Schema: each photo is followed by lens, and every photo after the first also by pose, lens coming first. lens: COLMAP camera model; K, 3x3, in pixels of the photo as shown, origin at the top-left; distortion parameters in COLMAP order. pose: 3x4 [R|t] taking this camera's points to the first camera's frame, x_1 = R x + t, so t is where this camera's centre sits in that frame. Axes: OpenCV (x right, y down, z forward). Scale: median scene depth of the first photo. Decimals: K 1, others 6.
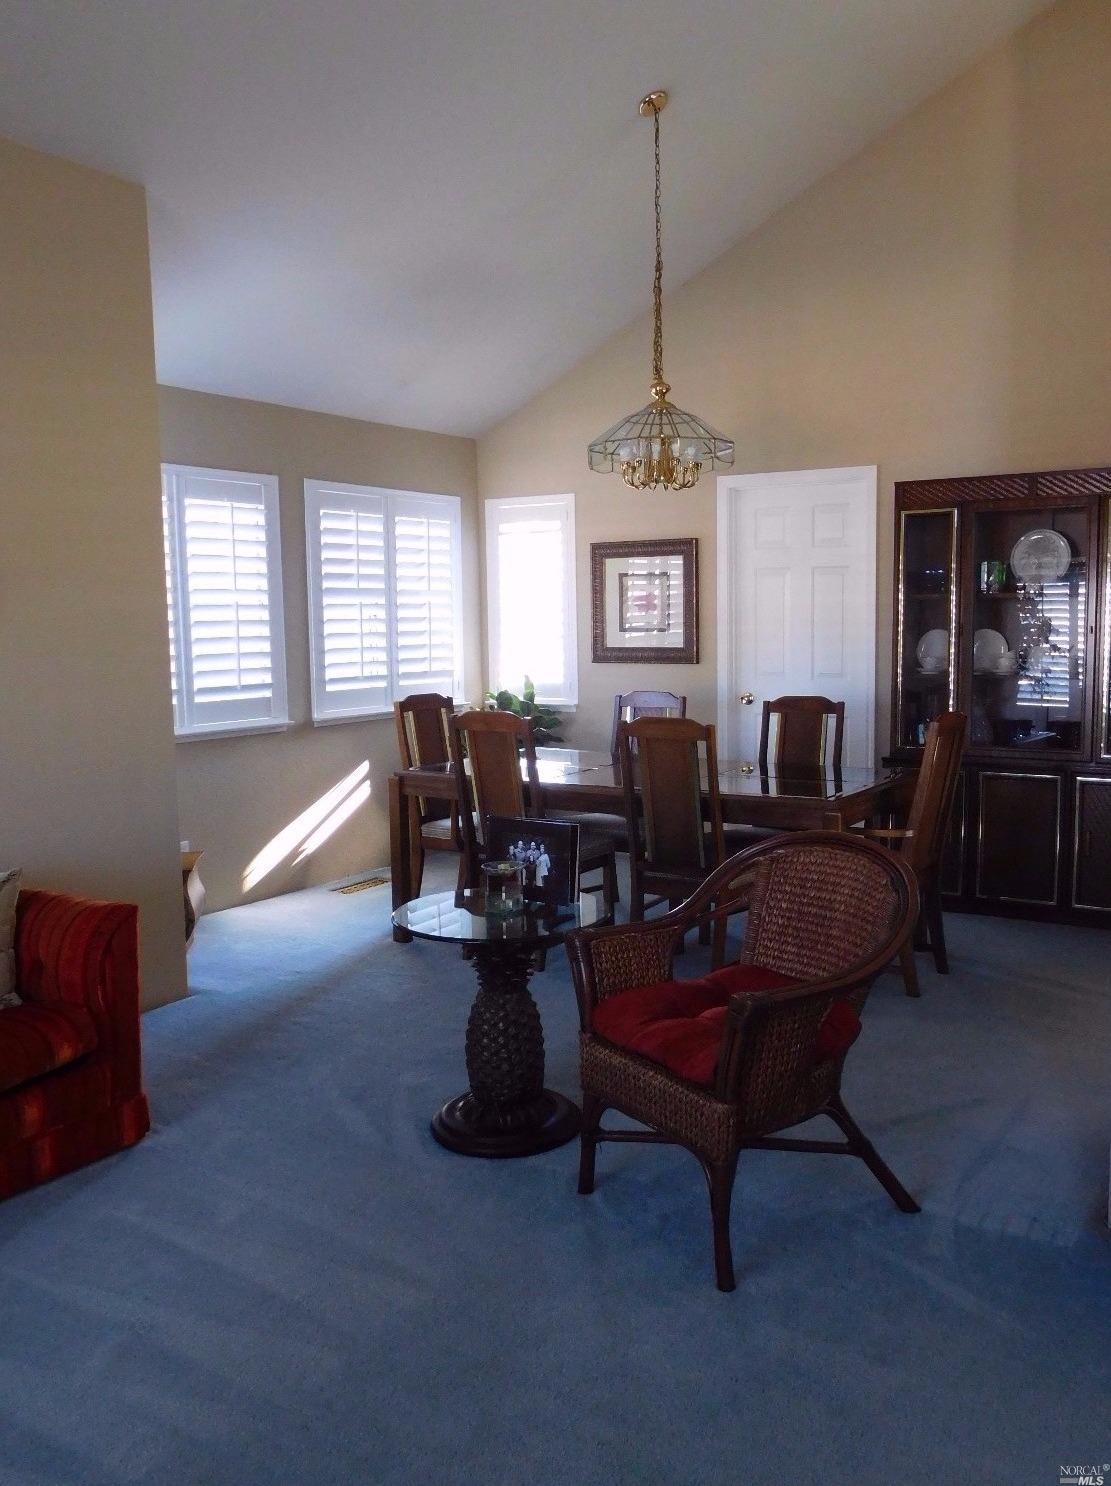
lens RADIAL K [[1111.1, 0, 411.6], [0, 1111.1, 746.6], [0, 0, 1]] dist [-0.005948, -0.000312]
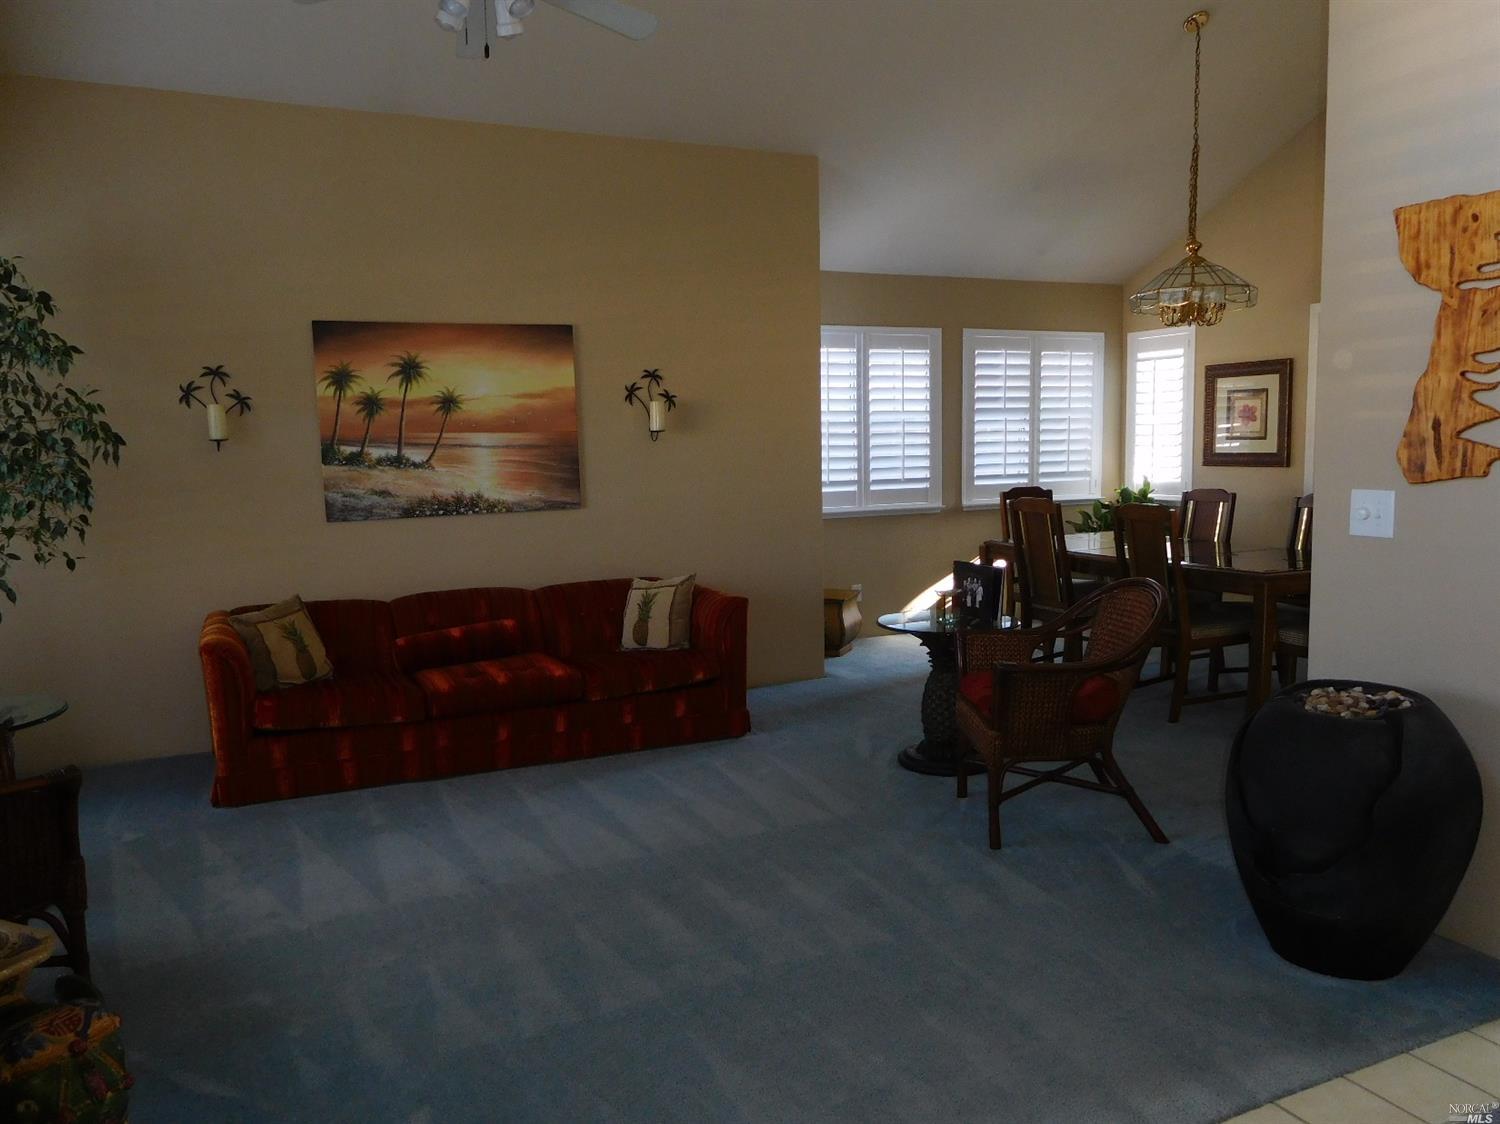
lens RADIAL K [[1121.6, 0, 744.0], [0, 1121.6, 565.1], [0, 0, 1]] dist [-0.005948, -0.000312]
pose [[0.832938, 0.056765, -0.550447, 0.448361], [-0.054936, 0.998293, 0.019821, 0.036021], [0.550633, 0.013729, 0.834635, -0.291627]]
